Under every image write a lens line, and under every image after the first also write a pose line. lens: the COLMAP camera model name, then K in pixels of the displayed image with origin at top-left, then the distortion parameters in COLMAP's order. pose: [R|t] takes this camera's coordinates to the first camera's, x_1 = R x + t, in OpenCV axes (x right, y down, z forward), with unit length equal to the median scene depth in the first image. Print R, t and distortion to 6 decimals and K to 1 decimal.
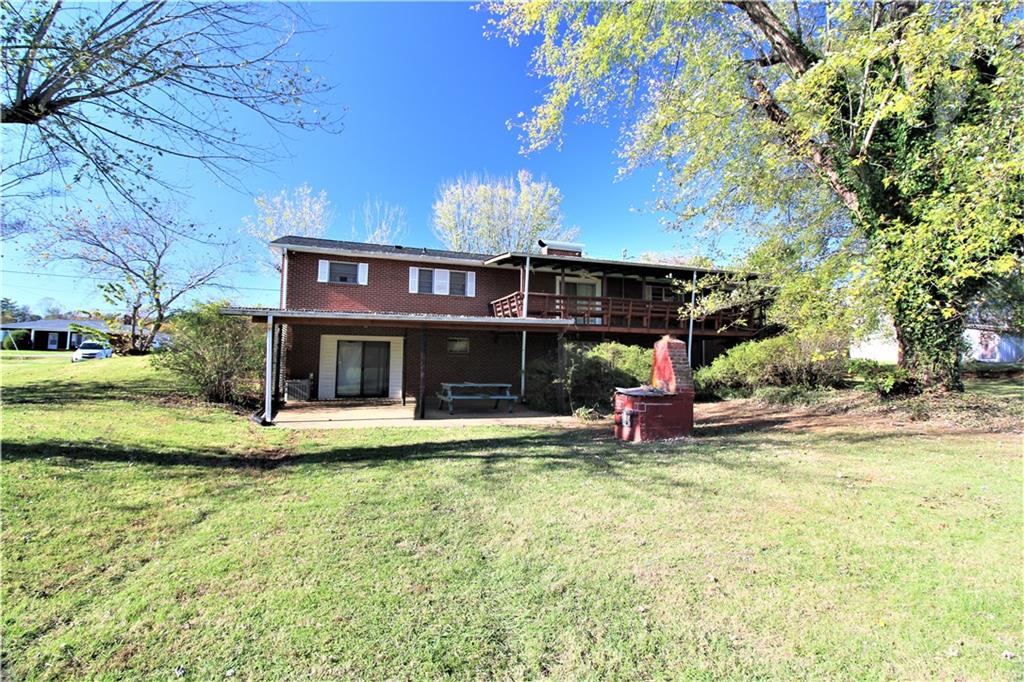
lens RADIAL K [[486.4, 0, 511.6], [0, 486.4, 343.2], [0, 0, 1]] dist [-0.017641, -0.000047]
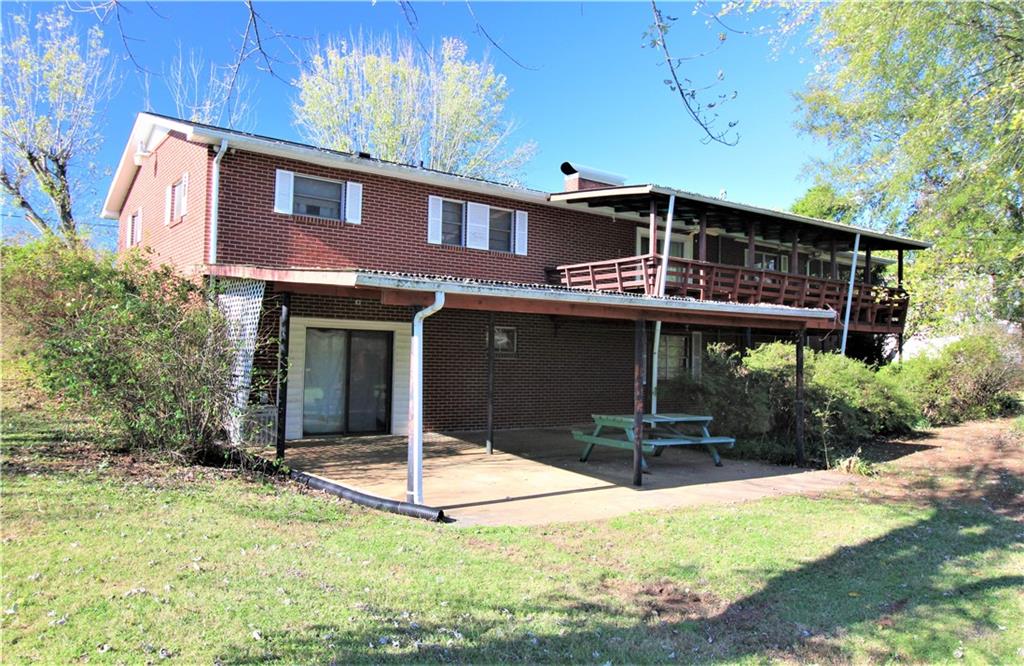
lens RADIAL K [[752.1, 0, 512.4], [0, 752.1, 331.4], [0, 0, 1]] dist [0.009658, -0.001736]
pose [[0.957826, 0.020862, 0.286589, -0.361837], [-0.026560, 0.999519, 0.016008, -0.019238], [-0.286117, -0.022944, 0.957920, 0.152974]]
